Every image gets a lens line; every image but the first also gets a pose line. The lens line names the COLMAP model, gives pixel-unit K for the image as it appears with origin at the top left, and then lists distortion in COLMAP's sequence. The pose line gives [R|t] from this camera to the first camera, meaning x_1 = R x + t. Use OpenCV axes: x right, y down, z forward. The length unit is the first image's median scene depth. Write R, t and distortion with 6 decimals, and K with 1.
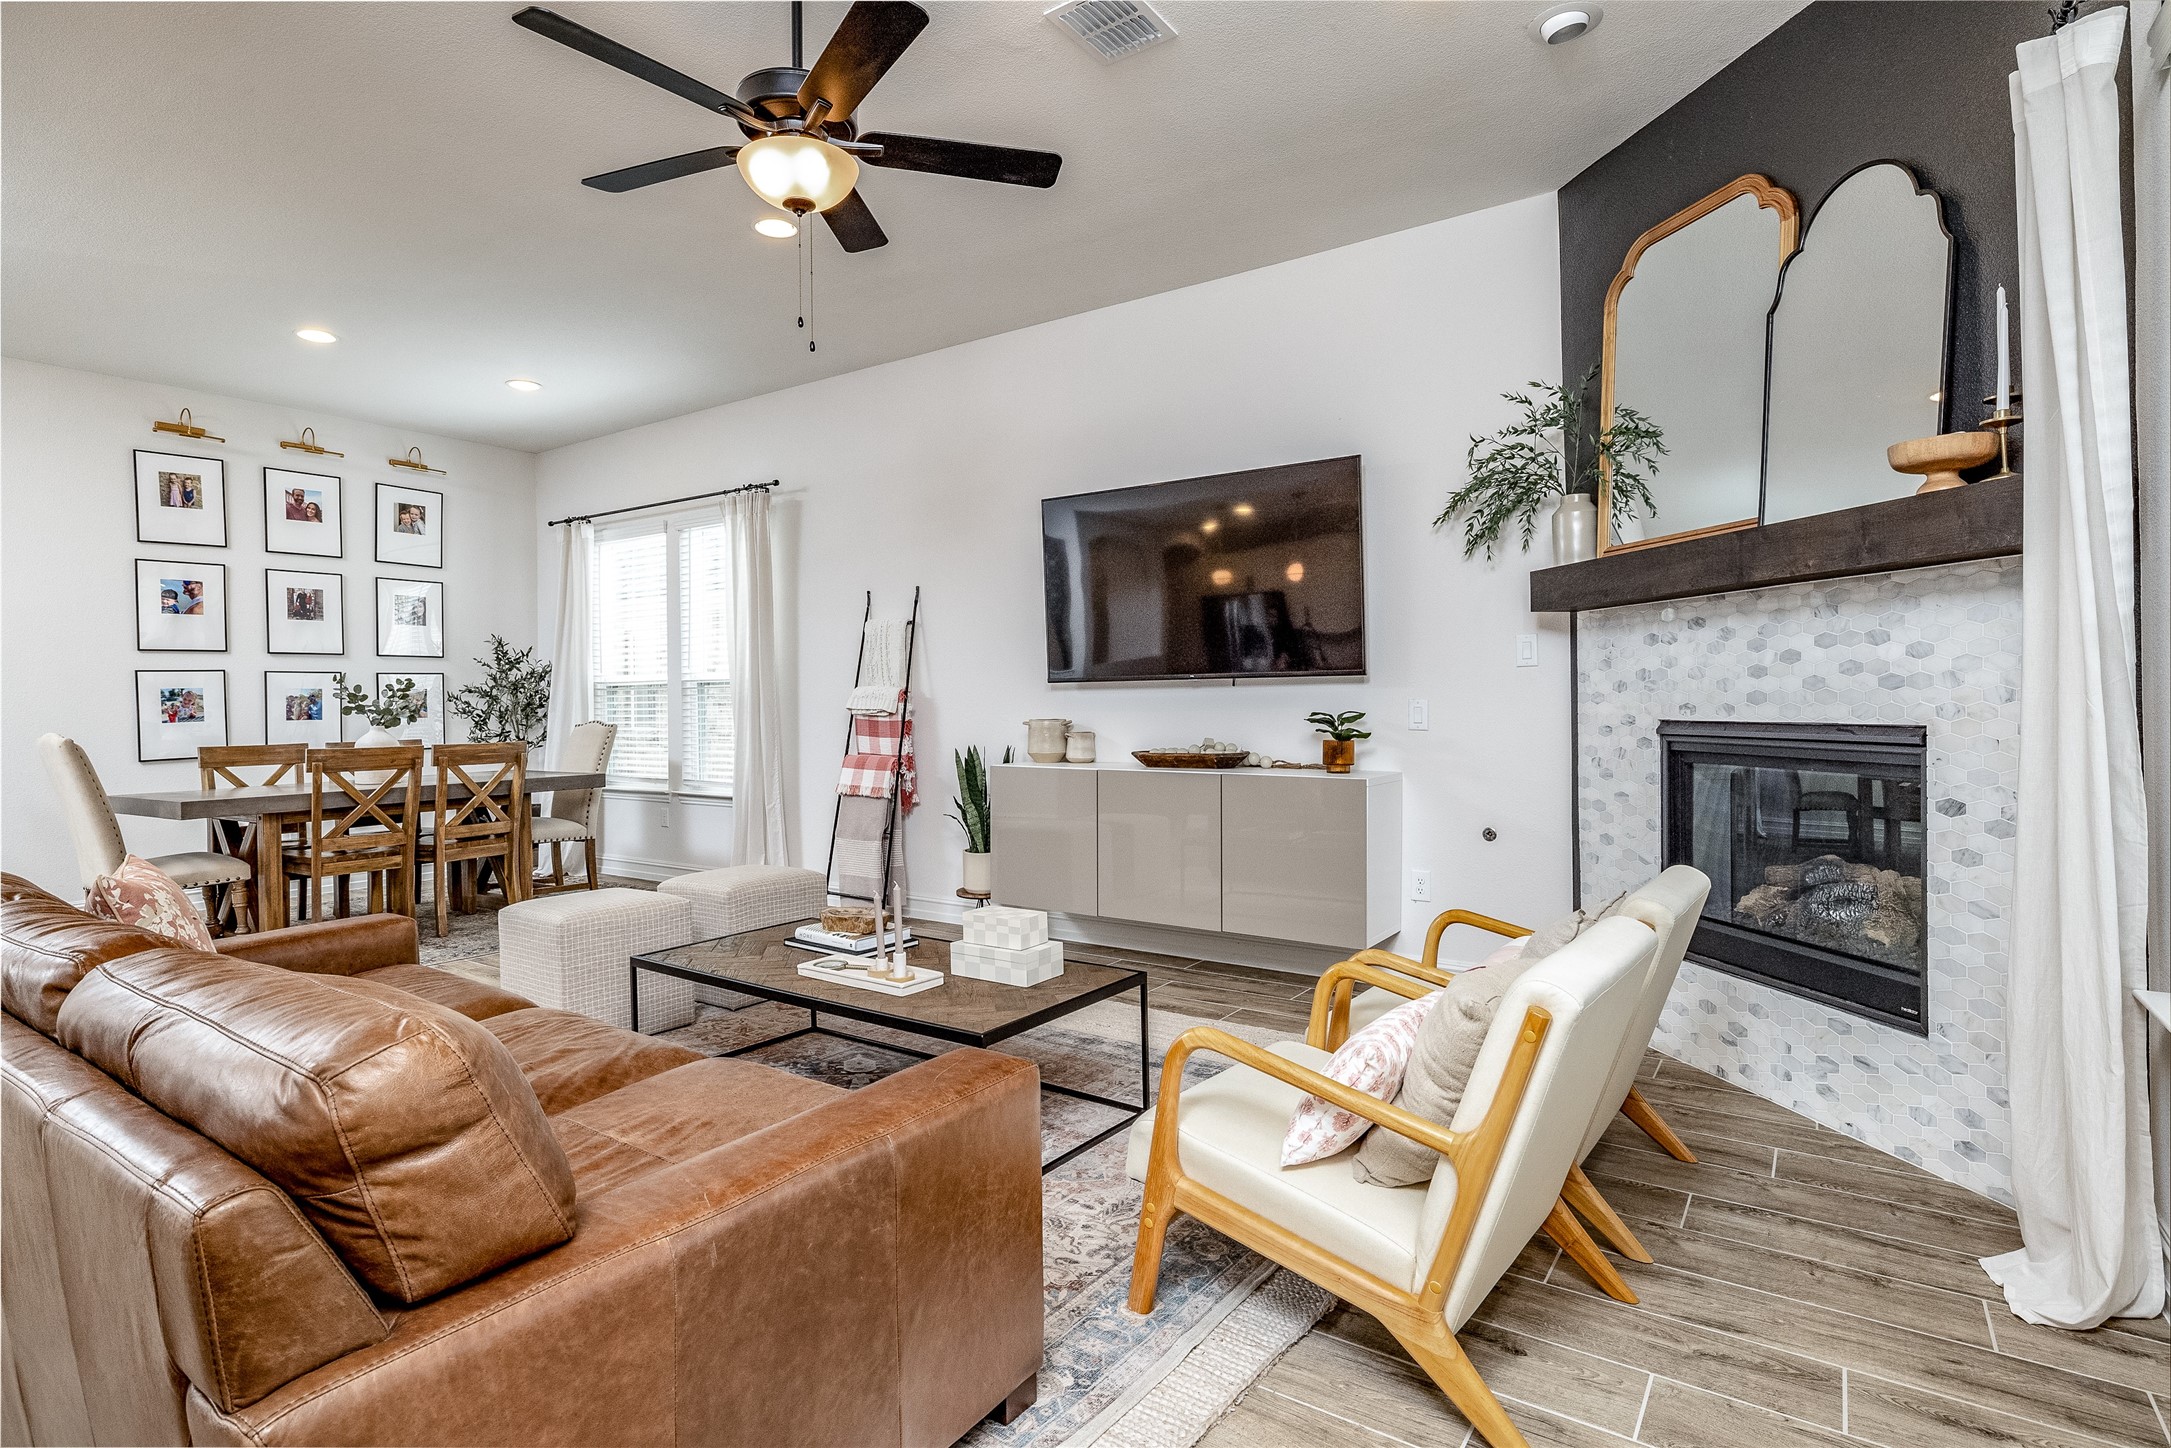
lens RADIAL K [[1092.1, 0, 1075.9], [0, 1092.1, 707.6], [0, 0, 1]] dist [-0.005675, 0.003218]
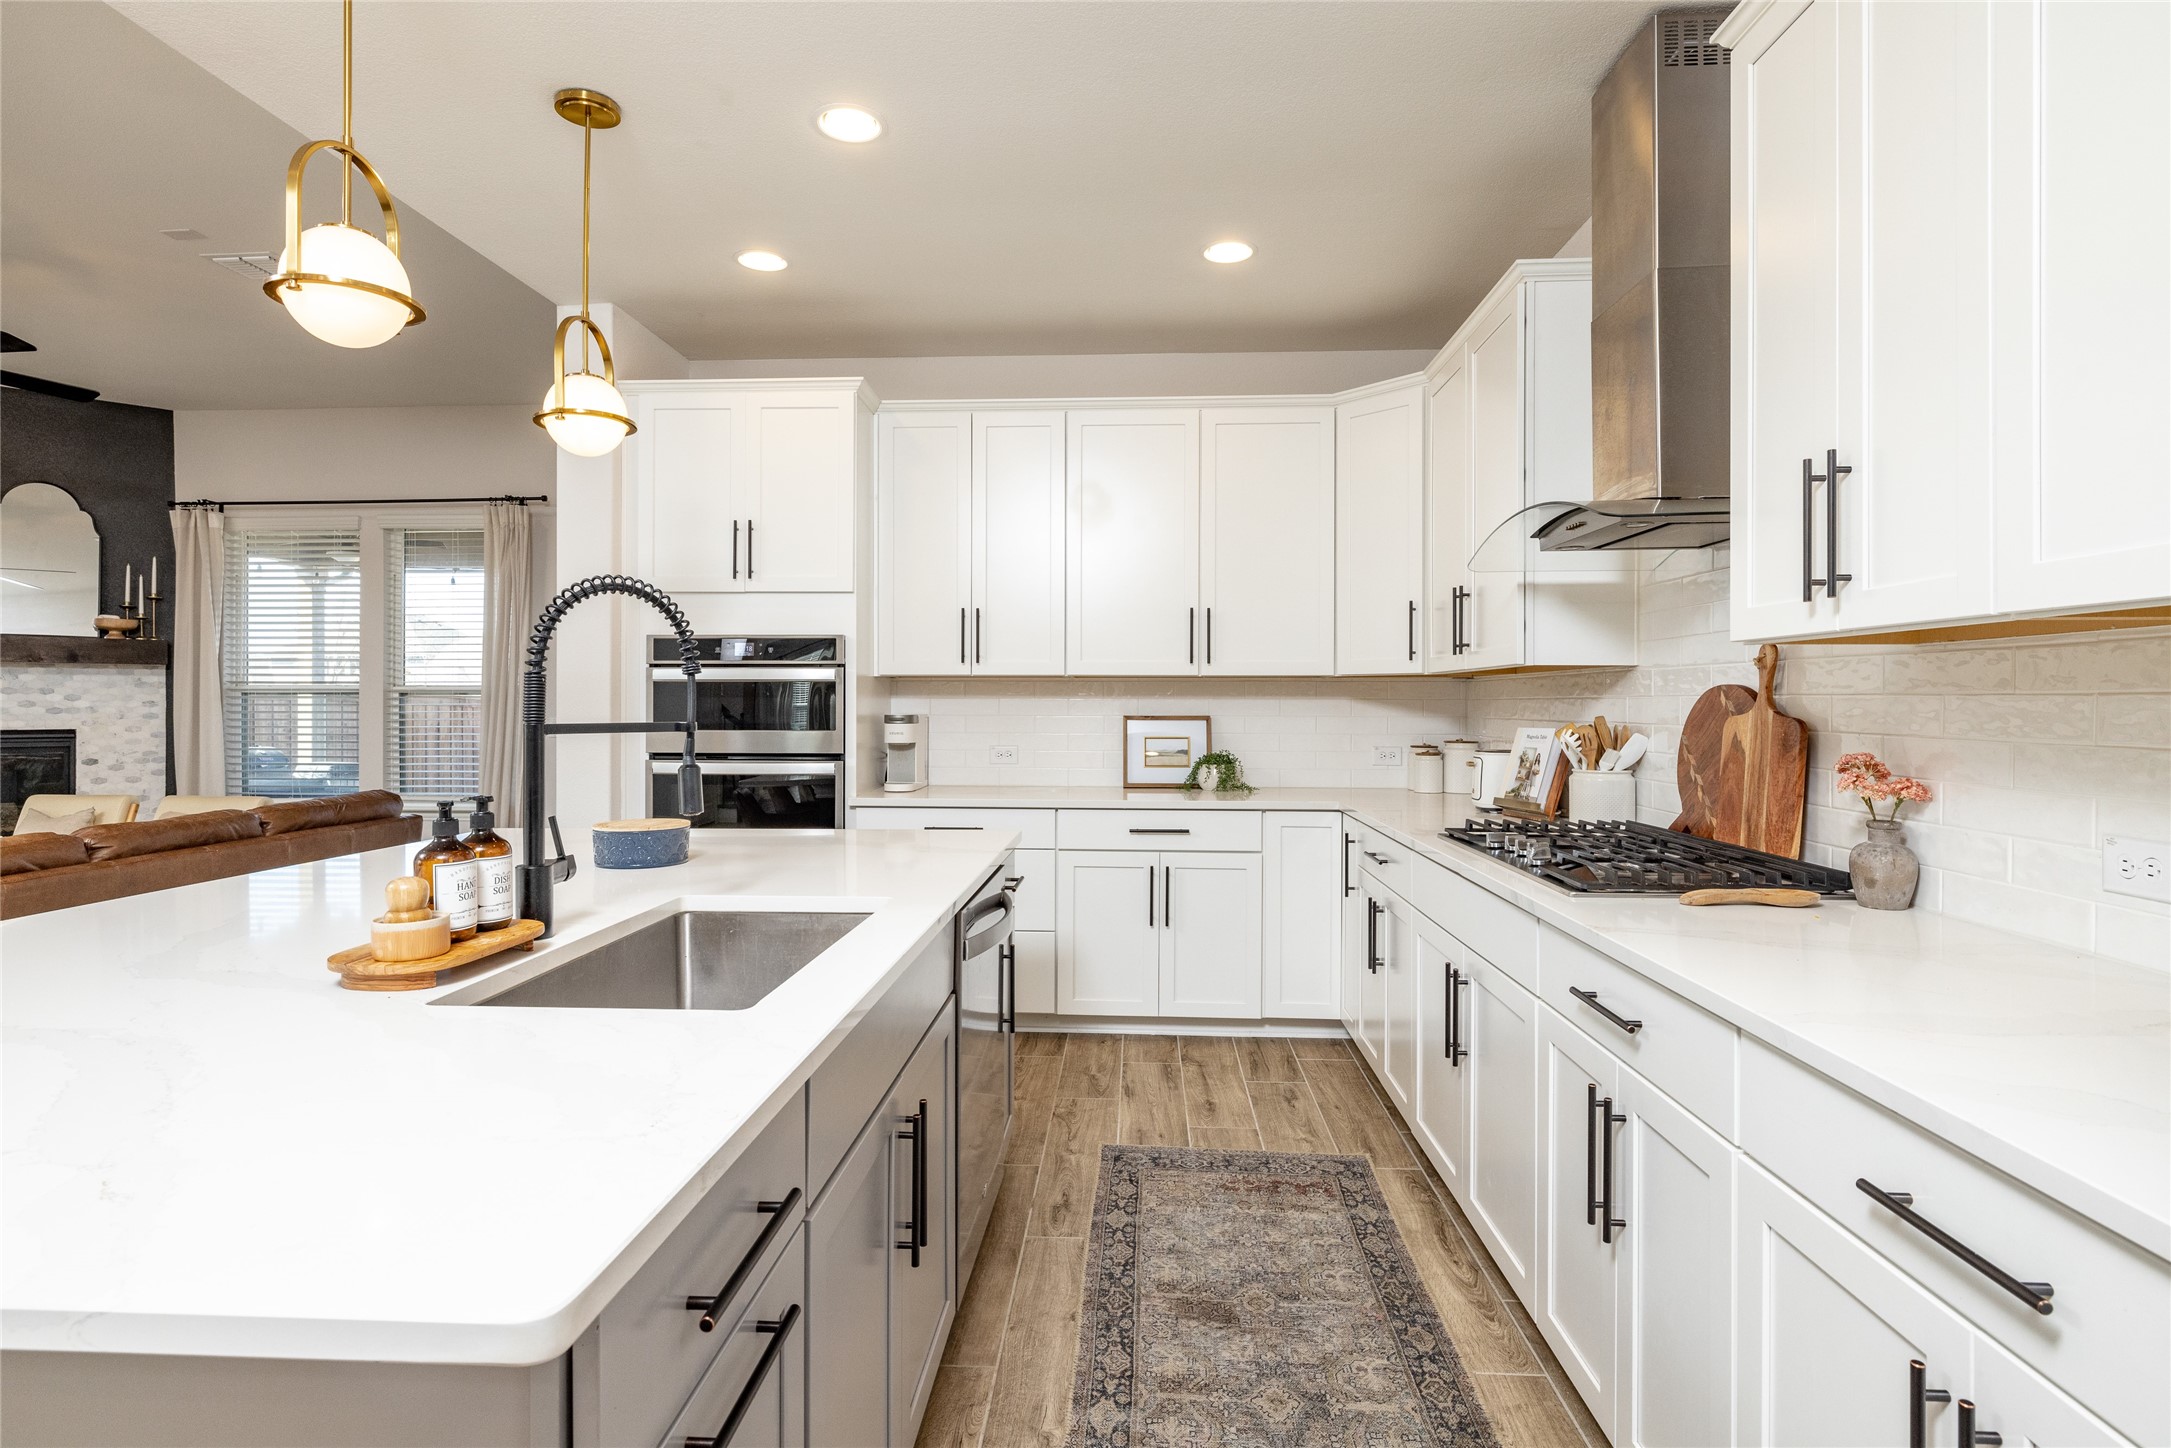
lens RADIAL K [[1092.1, 0, 1075.5], [0, 1092.1, 699.2], [0, 0, 1]] dist [-0.005675, 0.003218]
pose [[-0.521132, 0.010809, 0.853408, -1.411130], [0.007731, 0.999939, -0.007944, -0.007819], [-0.853441, 0.002457, -0.521183, 0.214111]]
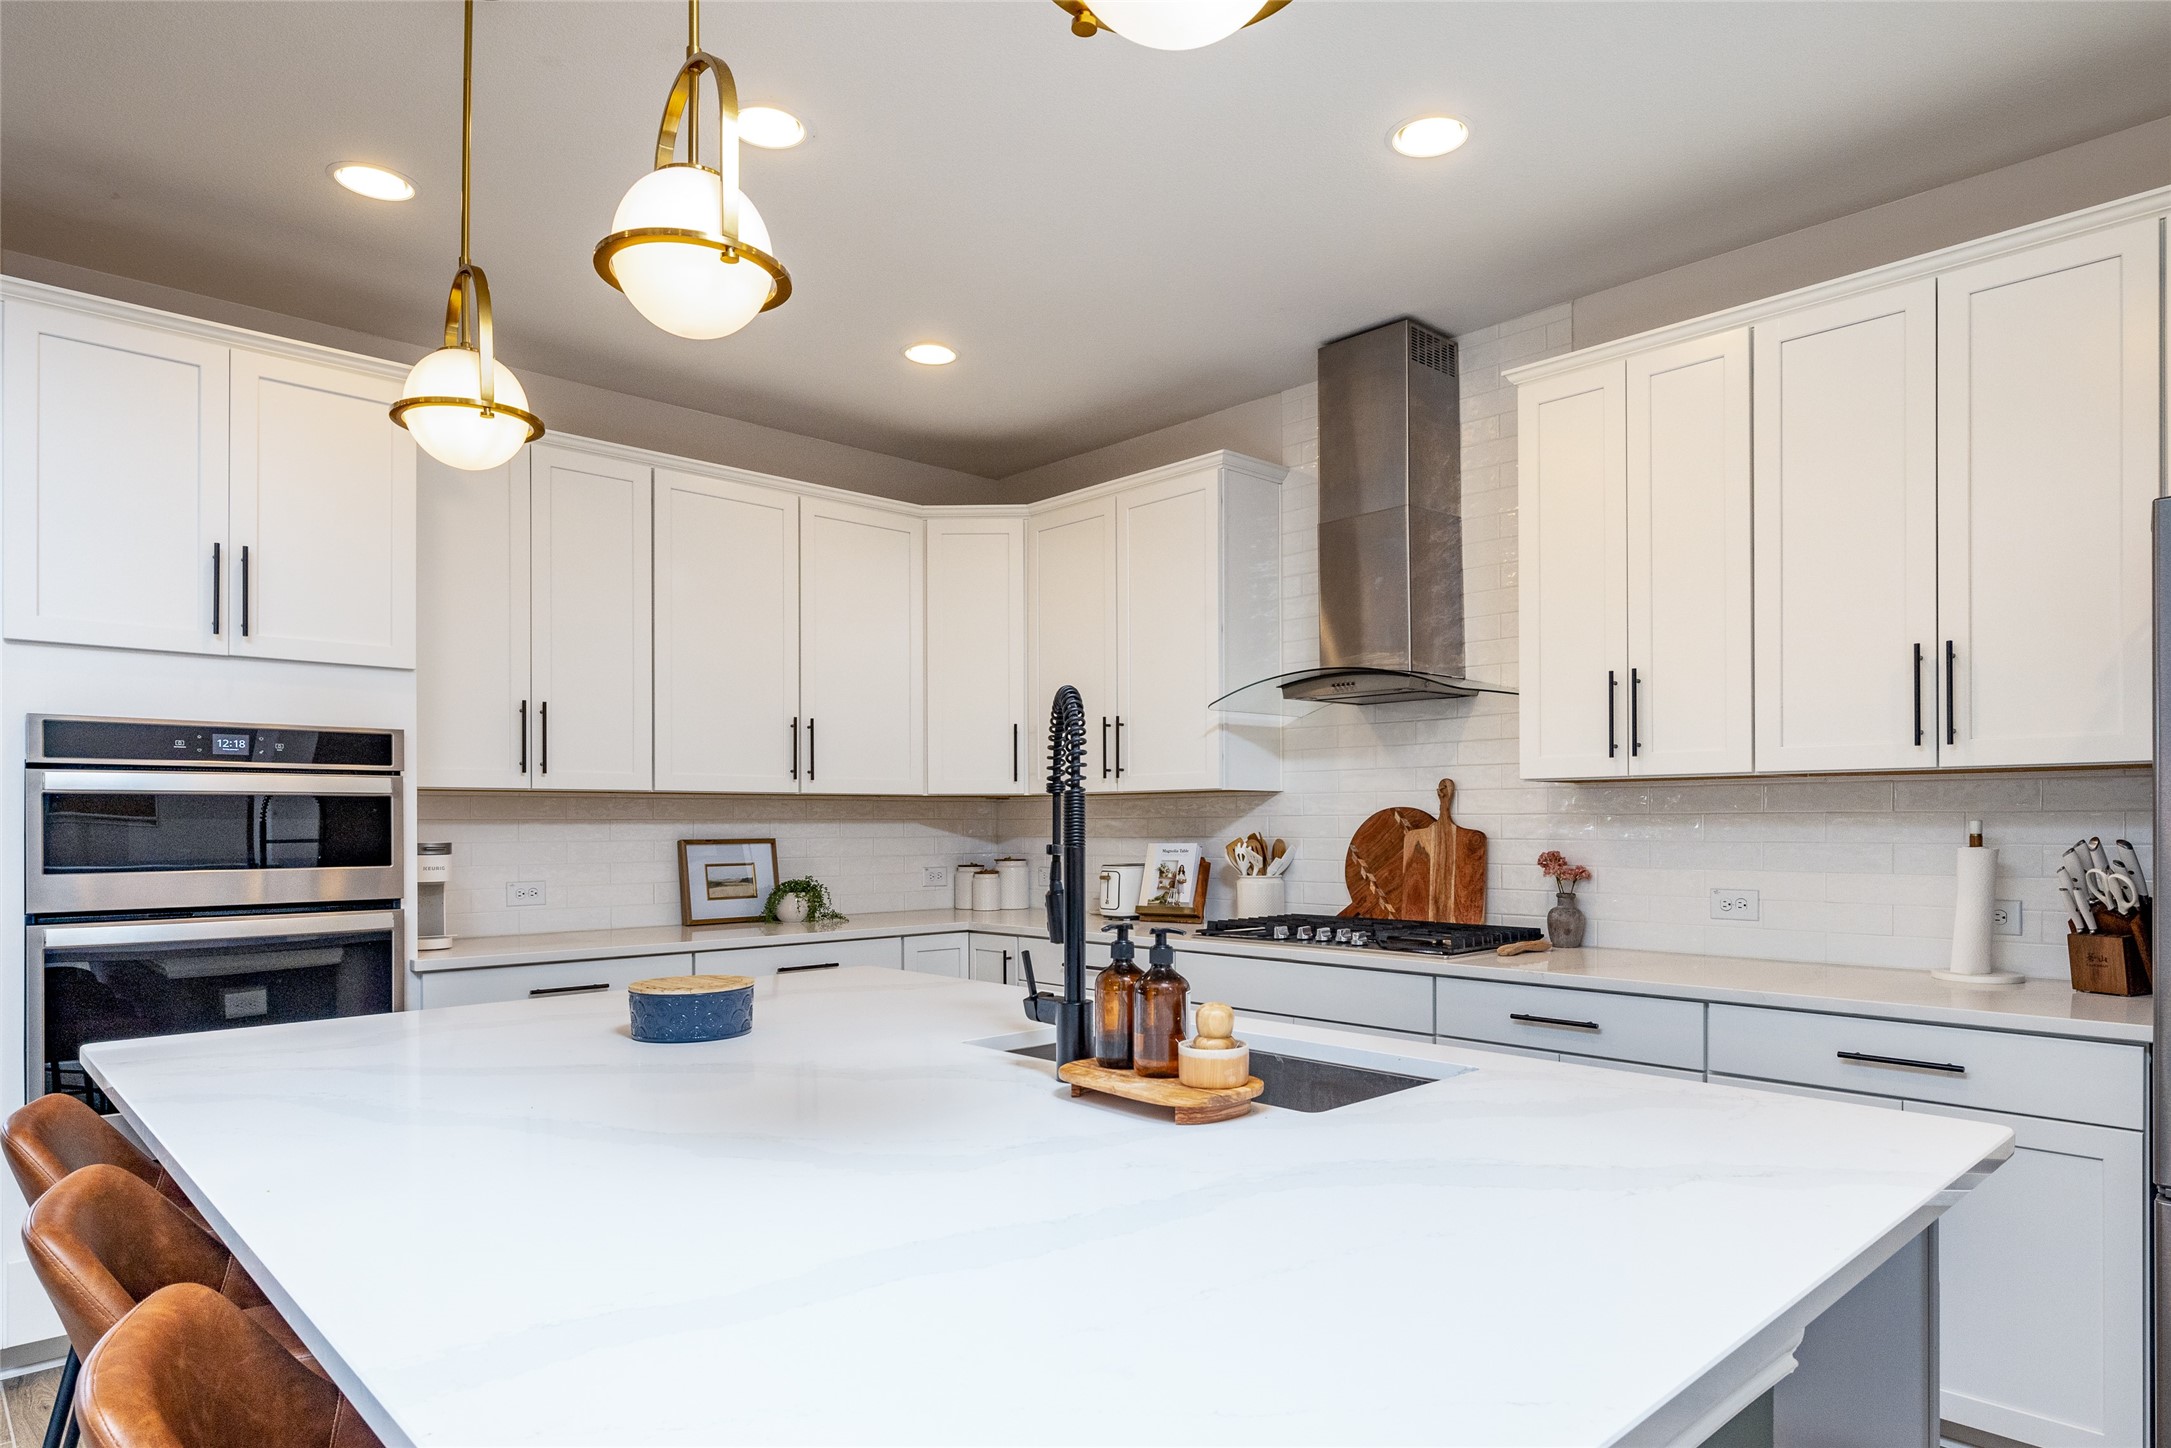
lens RADIAL K [[1284.4, 0, 1135.8], [0, 1284.4, 820.1], [0, 0, 1]] dist [-0.000381, 0.003495]
pose [[-0.982342, 0.013907, 0.186576, -1.102372], [0.014648, 0.999889, 0.002596, -0.013004], [-0.186519, 0.005283, -0.982437, 0.558181]]
